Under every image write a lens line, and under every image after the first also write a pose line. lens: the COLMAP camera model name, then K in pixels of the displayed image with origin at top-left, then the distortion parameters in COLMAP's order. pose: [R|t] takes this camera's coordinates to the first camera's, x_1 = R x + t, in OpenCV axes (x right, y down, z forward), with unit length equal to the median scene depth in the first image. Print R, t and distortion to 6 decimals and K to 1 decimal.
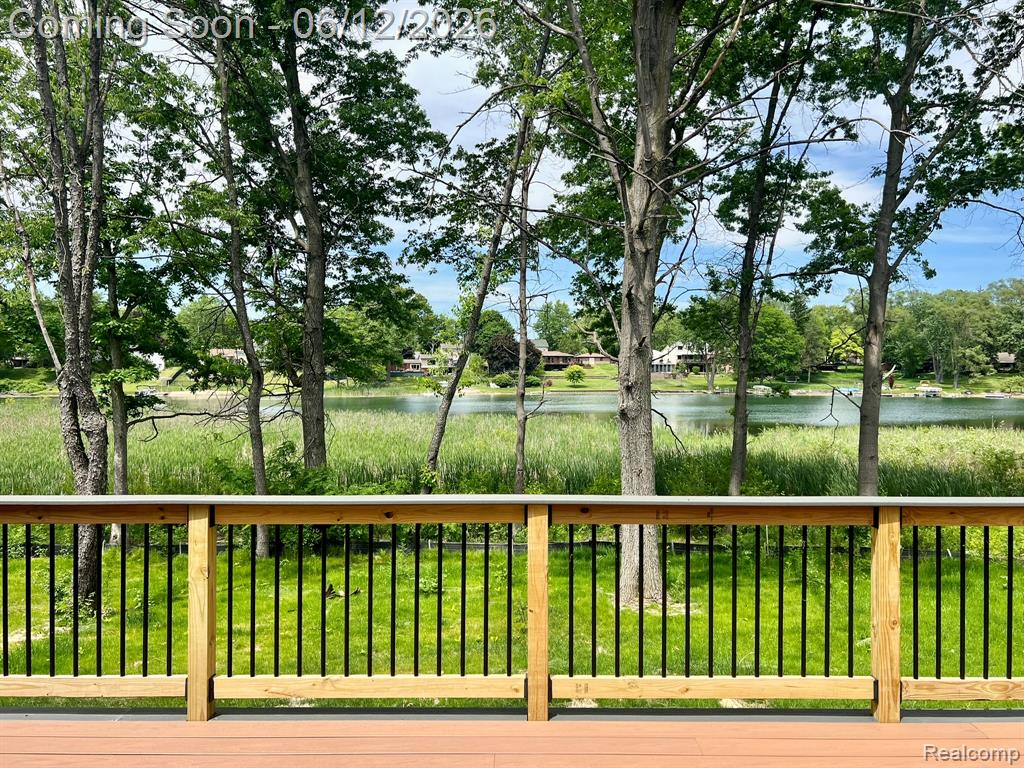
lens RADIAL K [[795.2, 0, 508.2], [0, 795.2, 379.2], [0, 0, 1]] dist [0.016013, 0.002734]
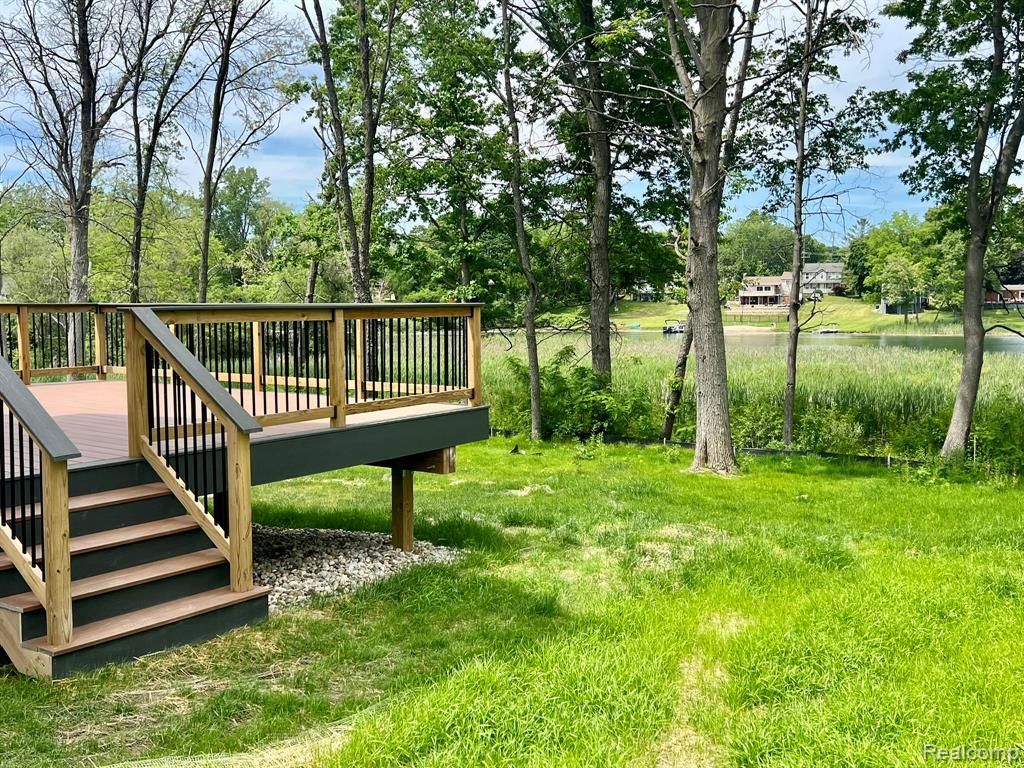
lens RADIAL K [[1029.4, 0, 512.4], [0, 1029.4, 384.7], [0, 0, 1]] dist [0.057541, 0.000000]
pose [[0.822978, 0.042149, -0.566508, 0.452438], [-0.004196, 0.997667, 0.068132, 0.032373], [0.568058, -0.053694, 0.821235, -0.213606]]
